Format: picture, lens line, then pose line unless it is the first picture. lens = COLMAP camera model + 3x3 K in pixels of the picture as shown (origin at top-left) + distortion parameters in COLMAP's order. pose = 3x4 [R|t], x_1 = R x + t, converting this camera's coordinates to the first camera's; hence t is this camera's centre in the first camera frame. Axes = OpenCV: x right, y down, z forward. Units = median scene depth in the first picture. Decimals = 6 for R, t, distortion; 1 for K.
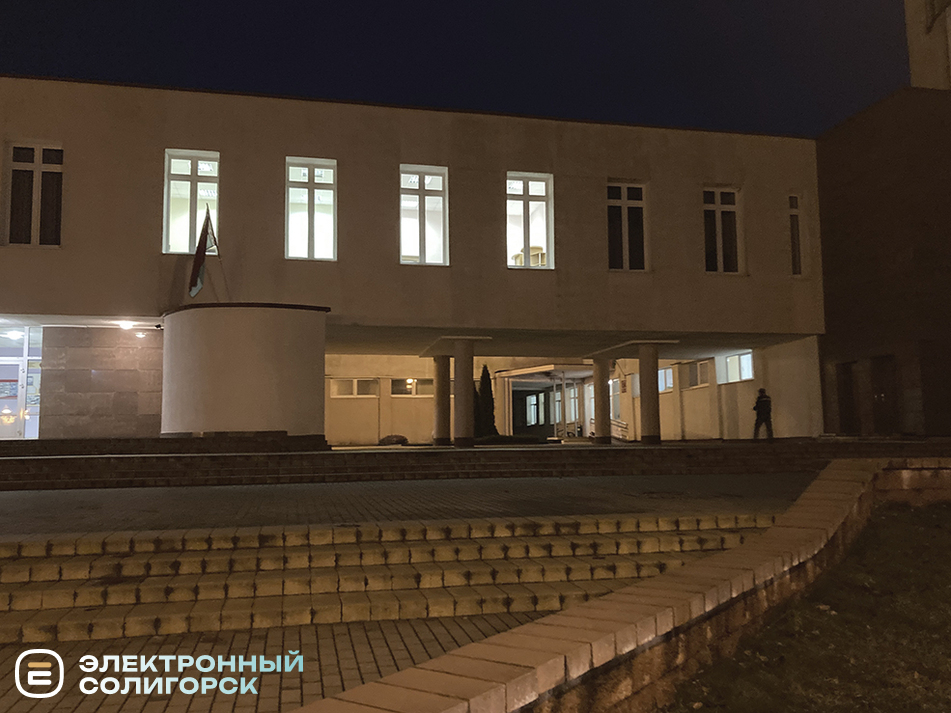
lens RADIAL K [[795.0, 0, 475.5], [0, 795.0, 356.5], [0, 0, 1]] dist [0.006205, 0.002700]
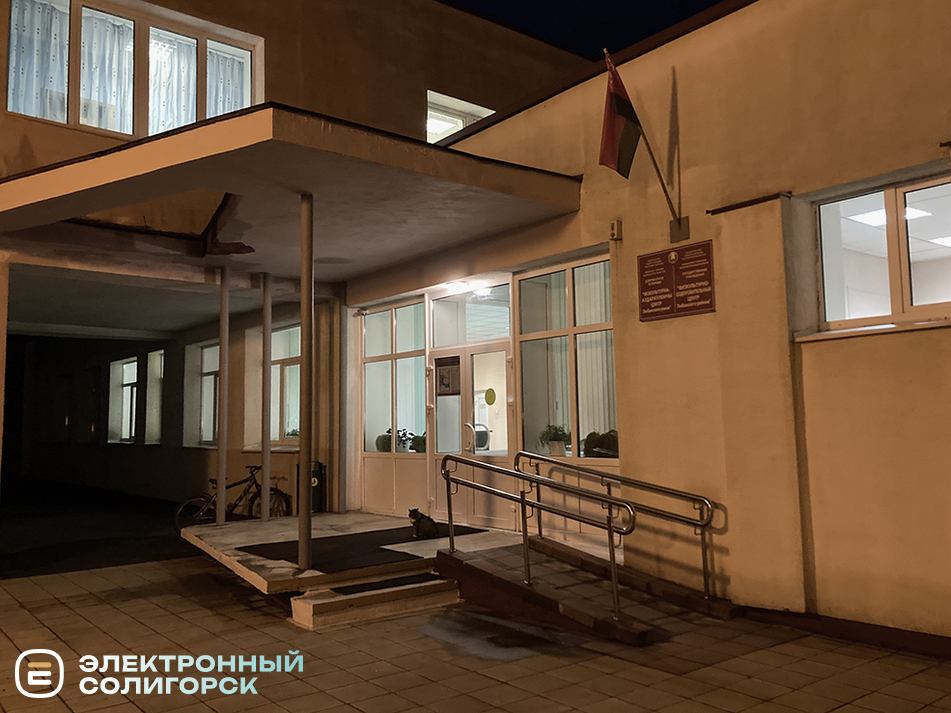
lens RADIAL K [[795.0, 0, 475.5], [0, 795.0, 356.5], [0, 0, 1]] dist [0.006205, 0.002700]
pose [[0.887978, 0.042563, 0.457912, 0.049597], [-0.049812, 0.998752, 0.003761, 0.041080], [-0.457181, -0.026149, 0.888989, 0.648592]]
